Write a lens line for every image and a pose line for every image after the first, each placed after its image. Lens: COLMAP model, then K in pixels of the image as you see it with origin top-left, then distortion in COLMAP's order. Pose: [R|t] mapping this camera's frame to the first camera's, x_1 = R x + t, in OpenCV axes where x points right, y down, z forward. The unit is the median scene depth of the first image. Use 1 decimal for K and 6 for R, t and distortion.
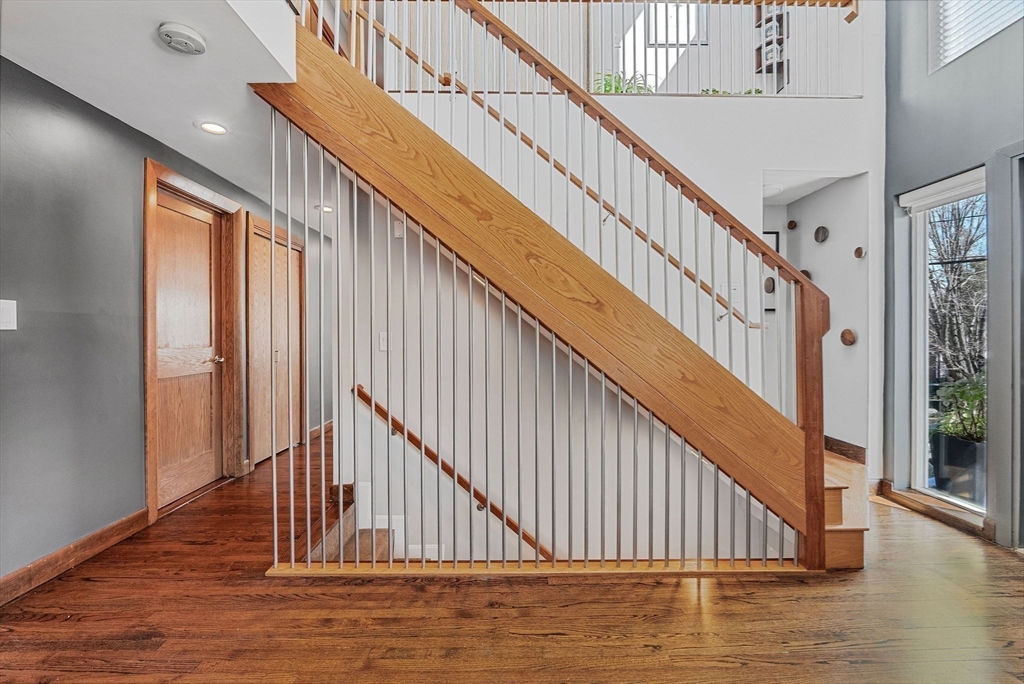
lens RADIAL K [[457.8, 0, 511.2], [0, 457.8, 336.4], [0, 0, 1]] dist [-0.016082, 0.000732]
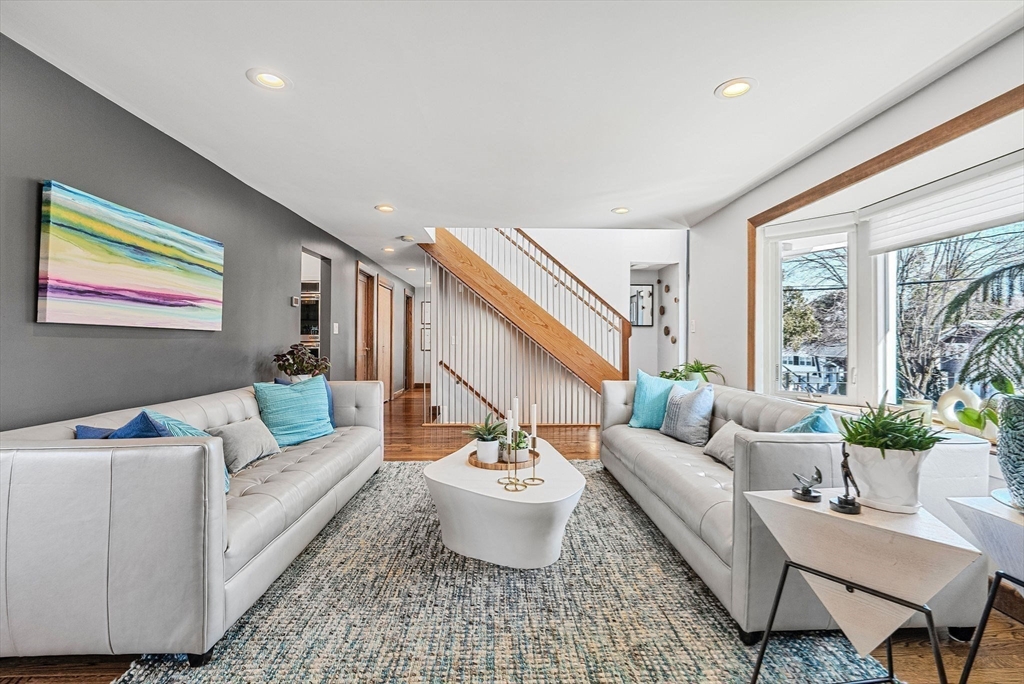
lens RADIAL K [[457.8, 0, 512.0], [0, 457.8, 339.9], [0, 0, 1]] dist [-0.016082, 0.000732]
pose [[0.999901, 0.004733, 0.013268, -0.047479], [-0.004575, 0.999918, -0.011920, 0.047516], [-0.013323, 0.011859, 0.999841, -1.709687]]
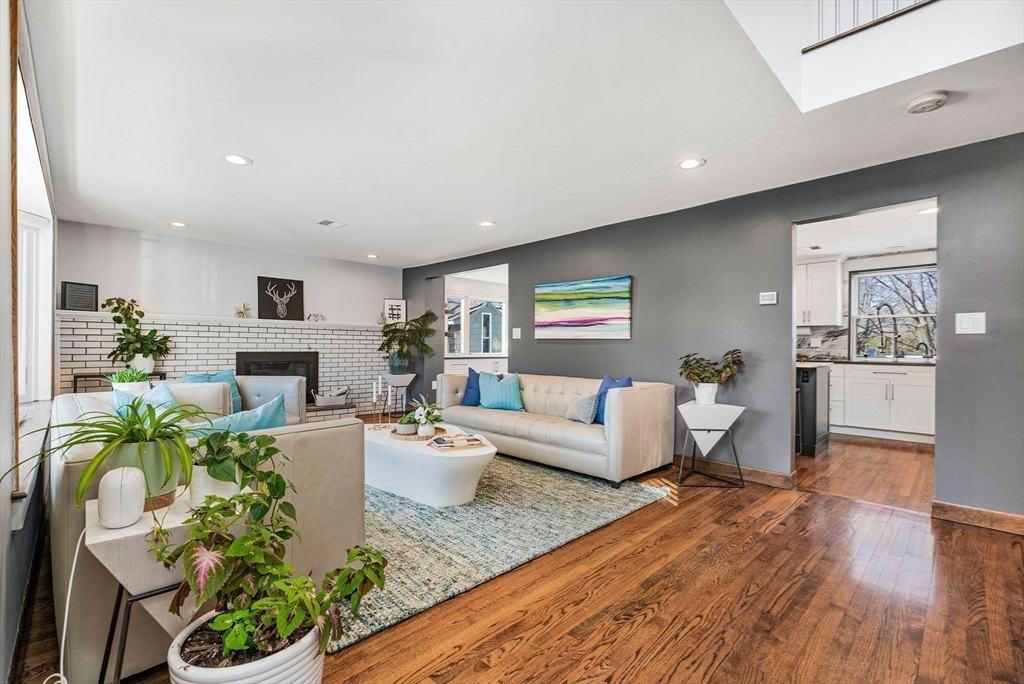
lens RADIAL K [[457.8, 0, 510.9], [0, 457.8, 343.1], [0, 0, 1]] dist [-0.016082, 0.000732]
pose [[-0.725648, 0.001133, -0.688066, 0.835171], [-0.005910, 0.999951, 0.007881, 0.010529], [0.688041, 0.009785, -0.725606, 0.922526]]
